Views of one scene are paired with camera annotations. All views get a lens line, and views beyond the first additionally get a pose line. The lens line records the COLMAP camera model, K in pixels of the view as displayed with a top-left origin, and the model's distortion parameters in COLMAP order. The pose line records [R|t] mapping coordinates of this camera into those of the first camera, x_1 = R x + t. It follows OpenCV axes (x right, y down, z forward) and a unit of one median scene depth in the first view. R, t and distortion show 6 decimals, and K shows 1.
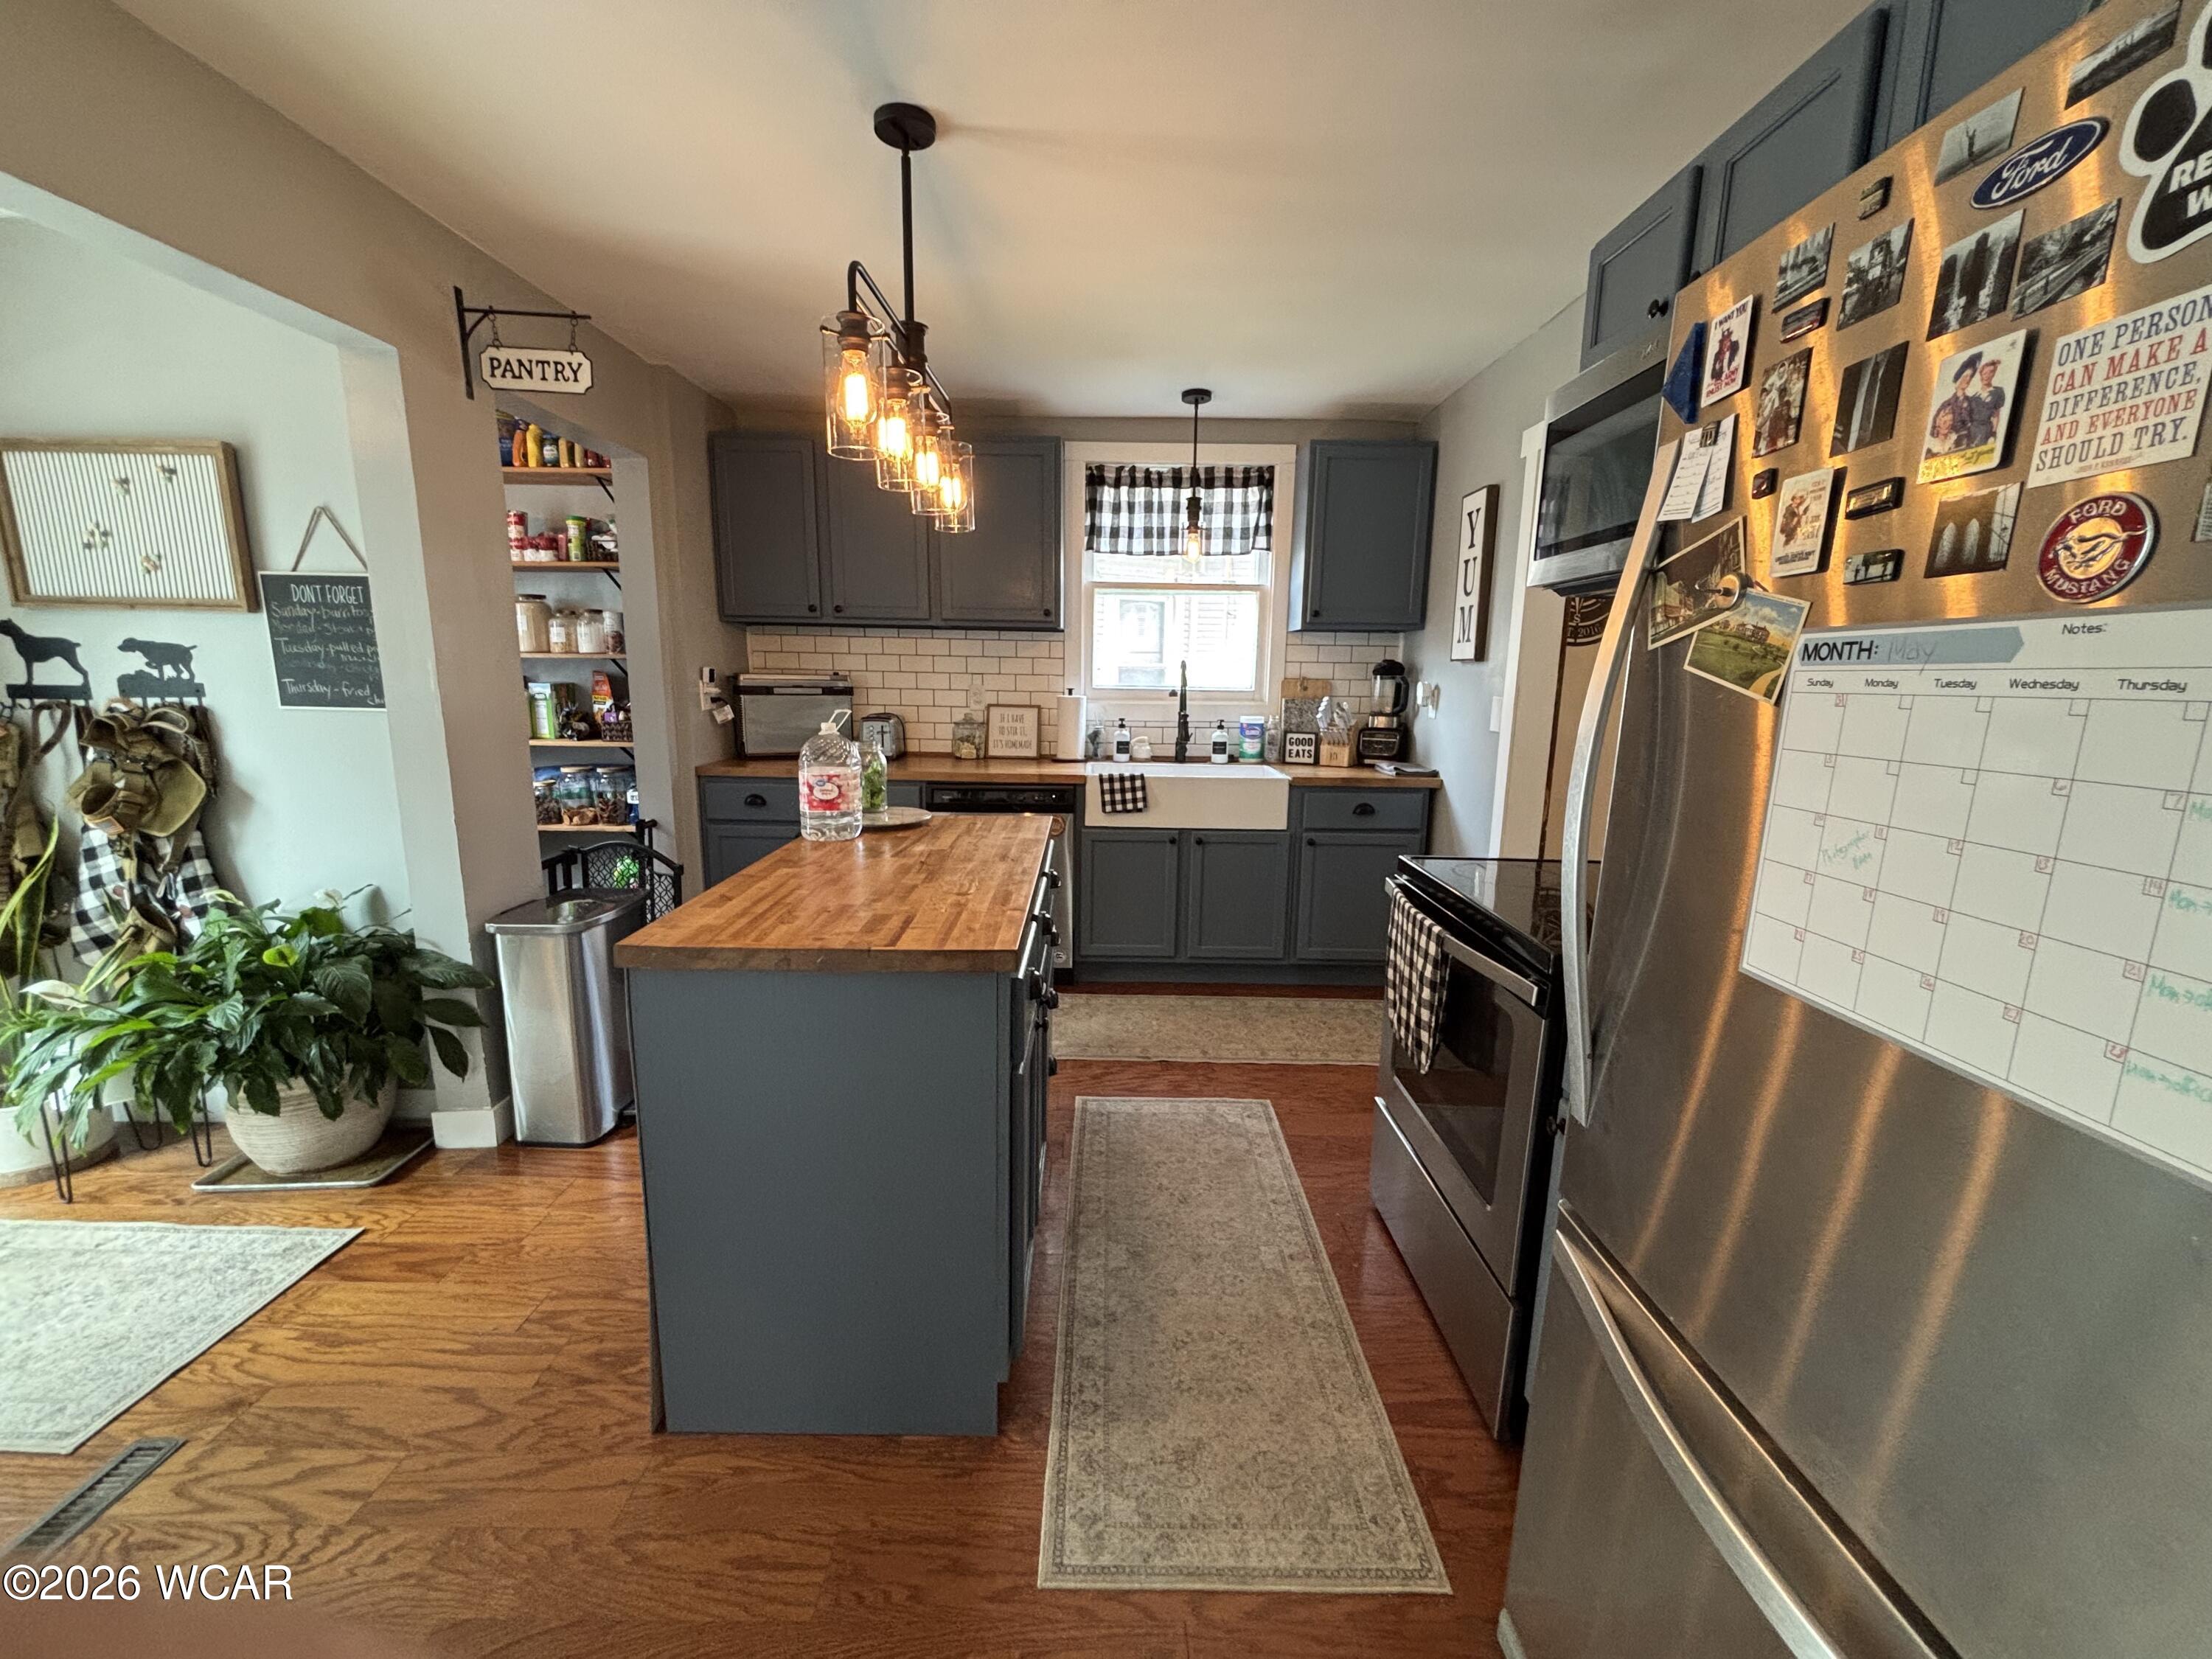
lens RADIAL K [[895.9, 0, 1093.5], [0, 895.9, 833.0], [0, 0, 1]] dist [0.001567, -0.000096]
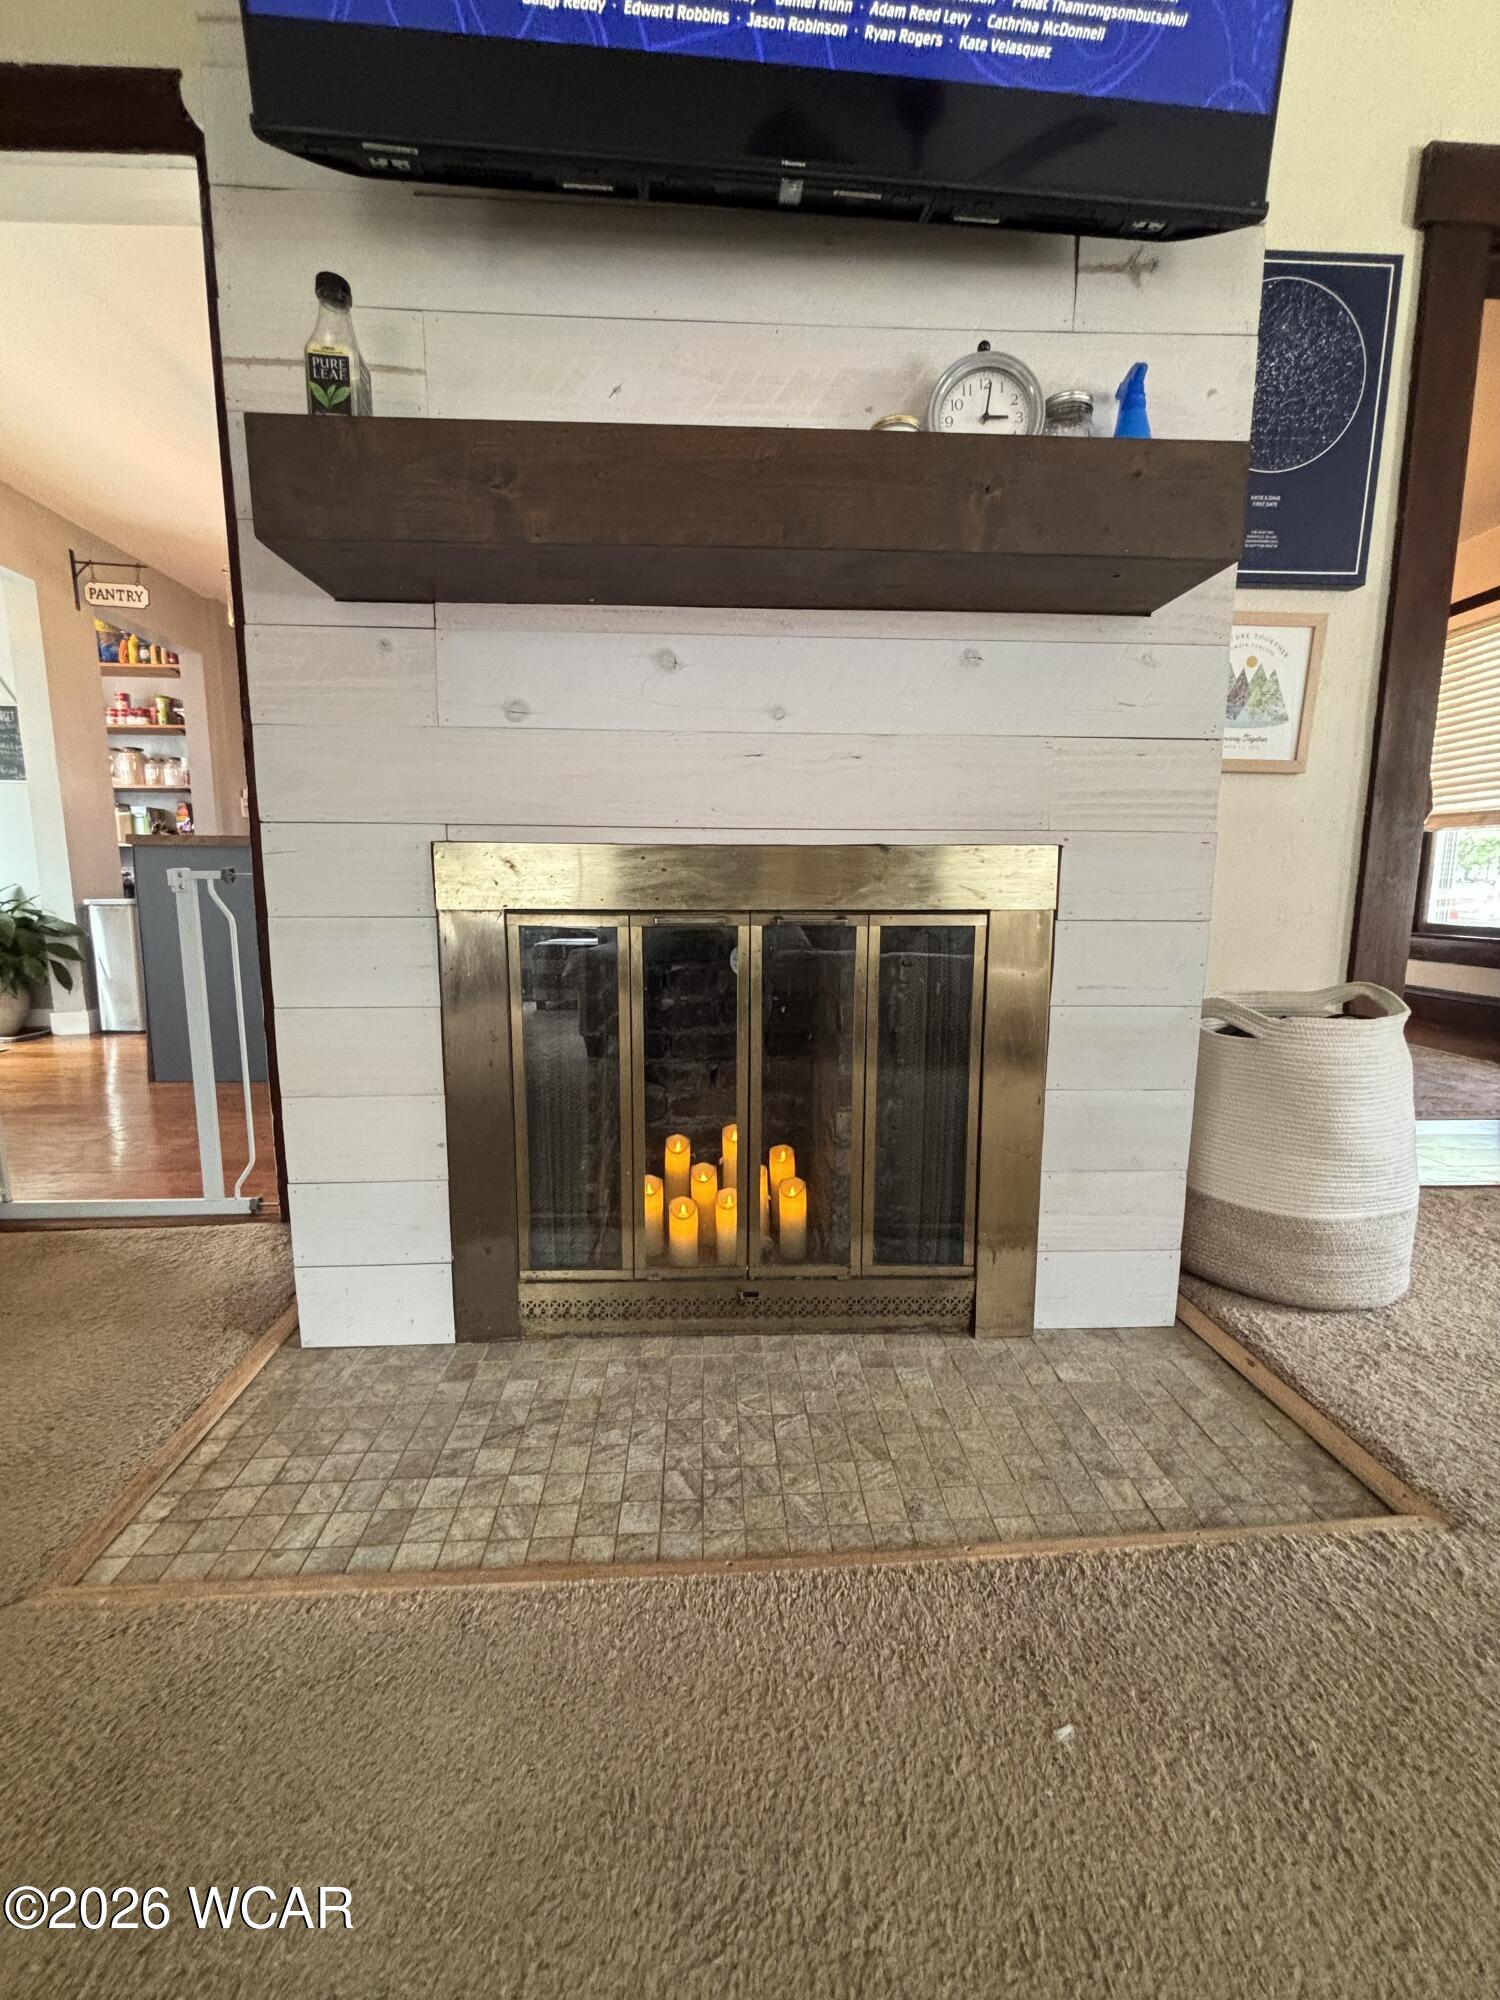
lens RADIAL K [[810.0, 0, 757.8], [0, 810.0, 1005.8], [0, 0, 1]] dist [0.001567, -0.000096]
pose [[0.998278, -0.016618, 0.056252, 0.537687], [0.018845, 0.999050, -0.039285, 0.381708], [-0.055546, 0.040277, 0.997643, -0.639130]]
